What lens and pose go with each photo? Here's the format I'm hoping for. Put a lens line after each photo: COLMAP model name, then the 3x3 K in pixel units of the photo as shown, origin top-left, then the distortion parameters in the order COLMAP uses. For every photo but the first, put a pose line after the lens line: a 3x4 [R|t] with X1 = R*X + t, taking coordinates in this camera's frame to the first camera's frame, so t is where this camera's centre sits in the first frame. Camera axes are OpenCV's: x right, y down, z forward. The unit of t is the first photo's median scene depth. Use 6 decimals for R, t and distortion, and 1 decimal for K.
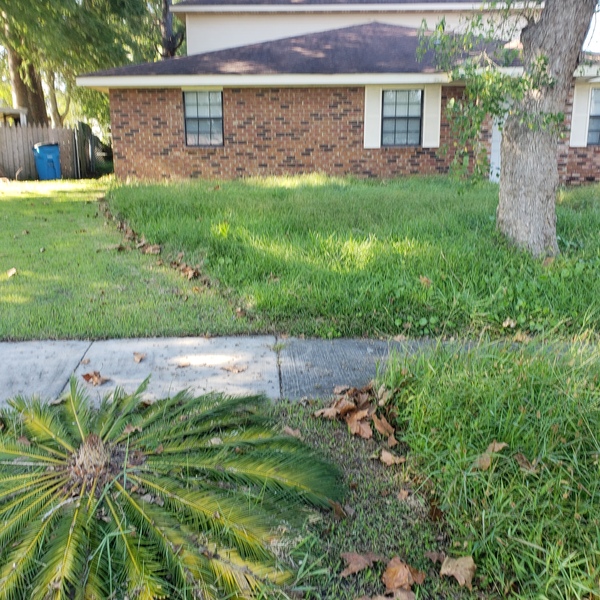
lens RADIAL K [[624.0, 0, 301.9], [0, 624.0, 297.8], [0, 0, 1]] dist [0.160689, -0.428496]
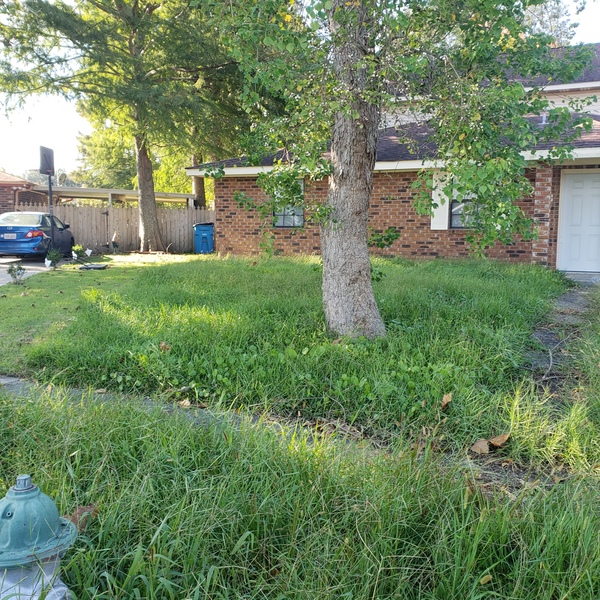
lens RADIAL K [[624.3, 0, 292.3], [0, 624.3, 305.3], [0, 0, 1]] dist [0.154089, -0.450583]
pose [[0.926820, 0.057245, -0.371116, 0.272649], [-0.097611, 0.991065, -0.090898, -0.006520], [0.362597, 0.120471, 0.924127, 0.008779]]
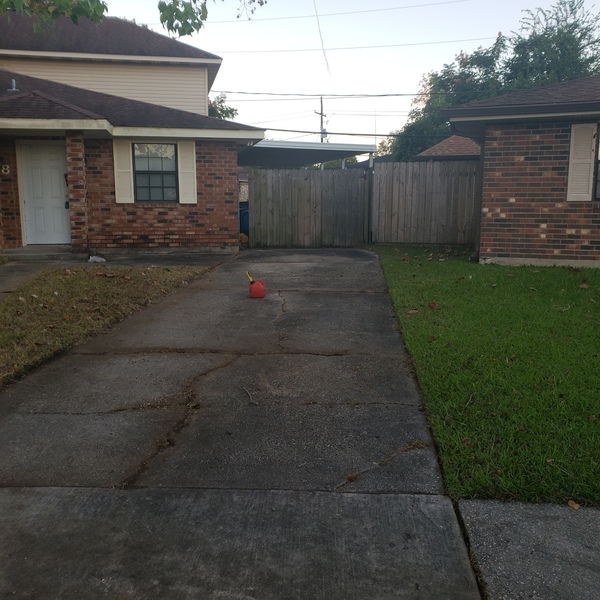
lens RADIAL K [[624.3, 0, 292.3], [0, 624.3, 305.3], [0, 0, 1]] dist [0.154089, -0.450583]
pose [[0.968454, -0.039831, 0.245990, 0.434086], [0.055398, 0.996854, -0.056686, -0.018672], [-0.242958, 0.068525, 0.967613, 0.032310]]
